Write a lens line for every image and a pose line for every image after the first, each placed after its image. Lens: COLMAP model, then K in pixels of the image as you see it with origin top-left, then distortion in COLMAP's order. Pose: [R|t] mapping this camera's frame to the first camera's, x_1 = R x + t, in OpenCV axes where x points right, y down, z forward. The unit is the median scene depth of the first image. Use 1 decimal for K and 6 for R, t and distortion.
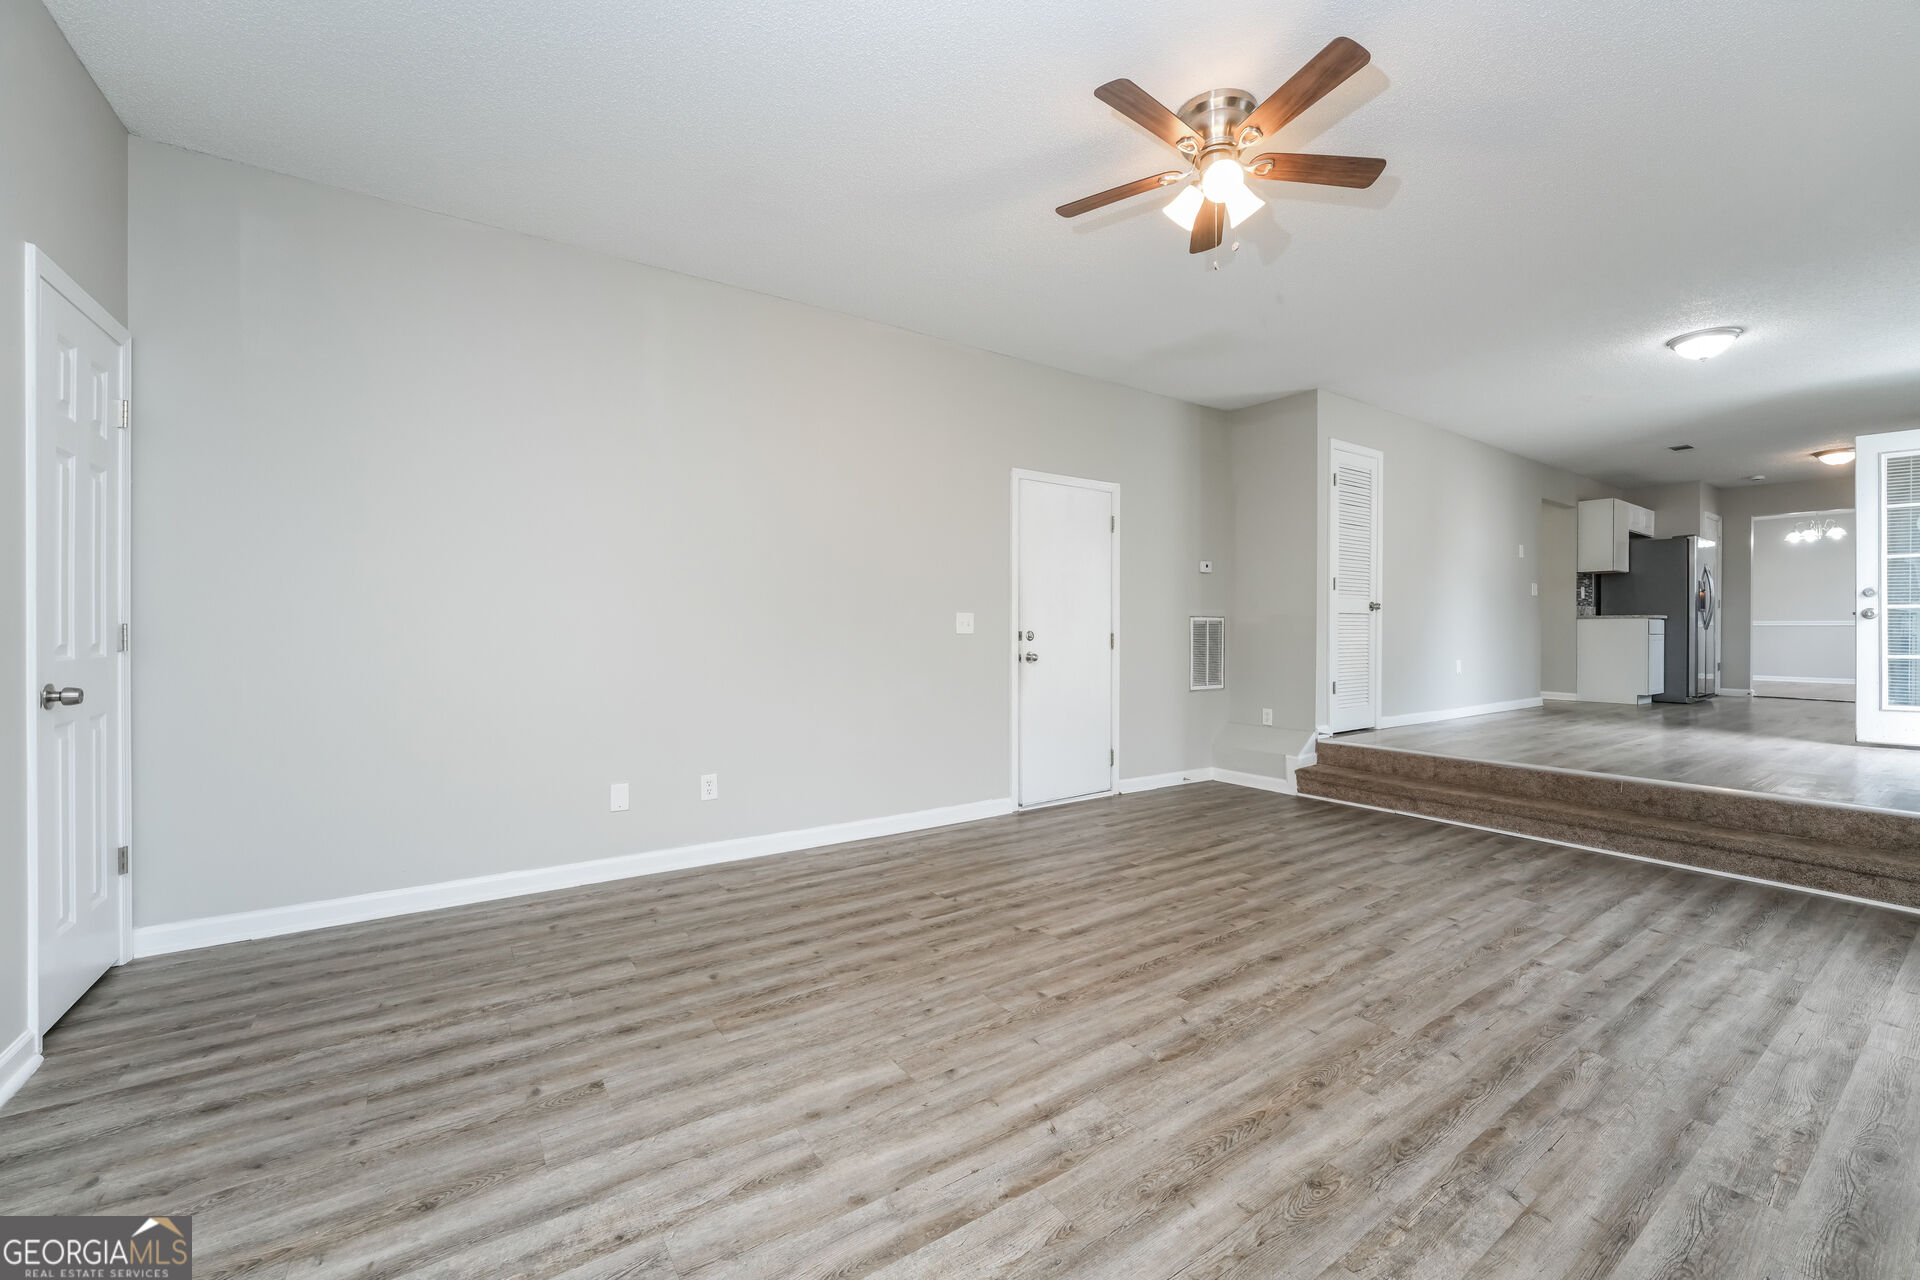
lens RADIAL K [[776.0, 0, 963.1], [0, 776.0, 633.8], [0, 0, 1]] dist [-0.012918, 0.001379]
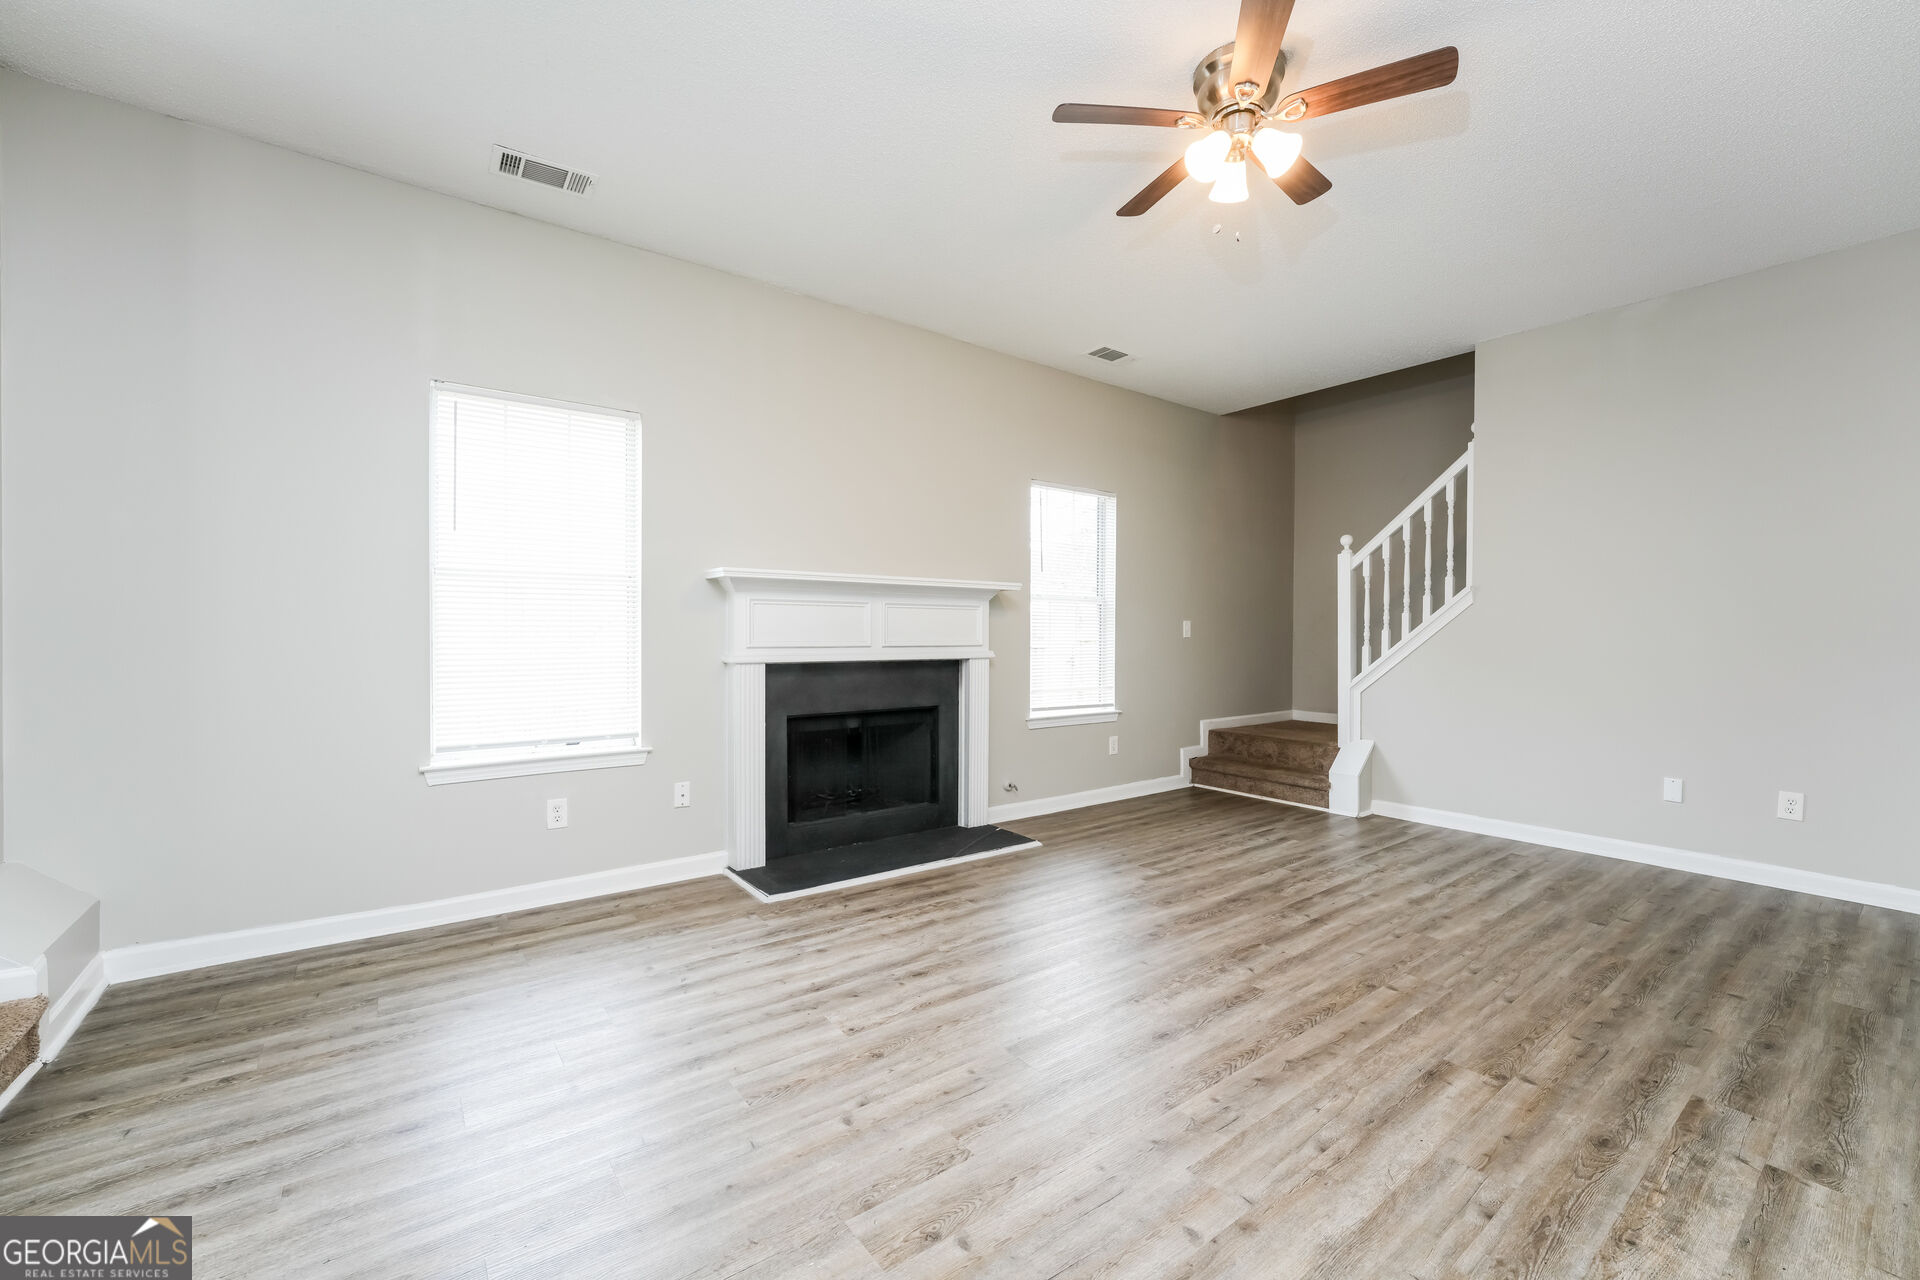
lens RADIAL K [[776.0, 0, 963.9], [0, 776.0, 635.3], [0, 0, 1]] dist [-0.012918, 0.001379]
pose [[-0.999142, -0.009043, -0.040415, 0.720813], [-0.009438, 0.999909, 0.009615, -0.011341], [0.040324, 0.009988, -0.999137, 2.004389]]
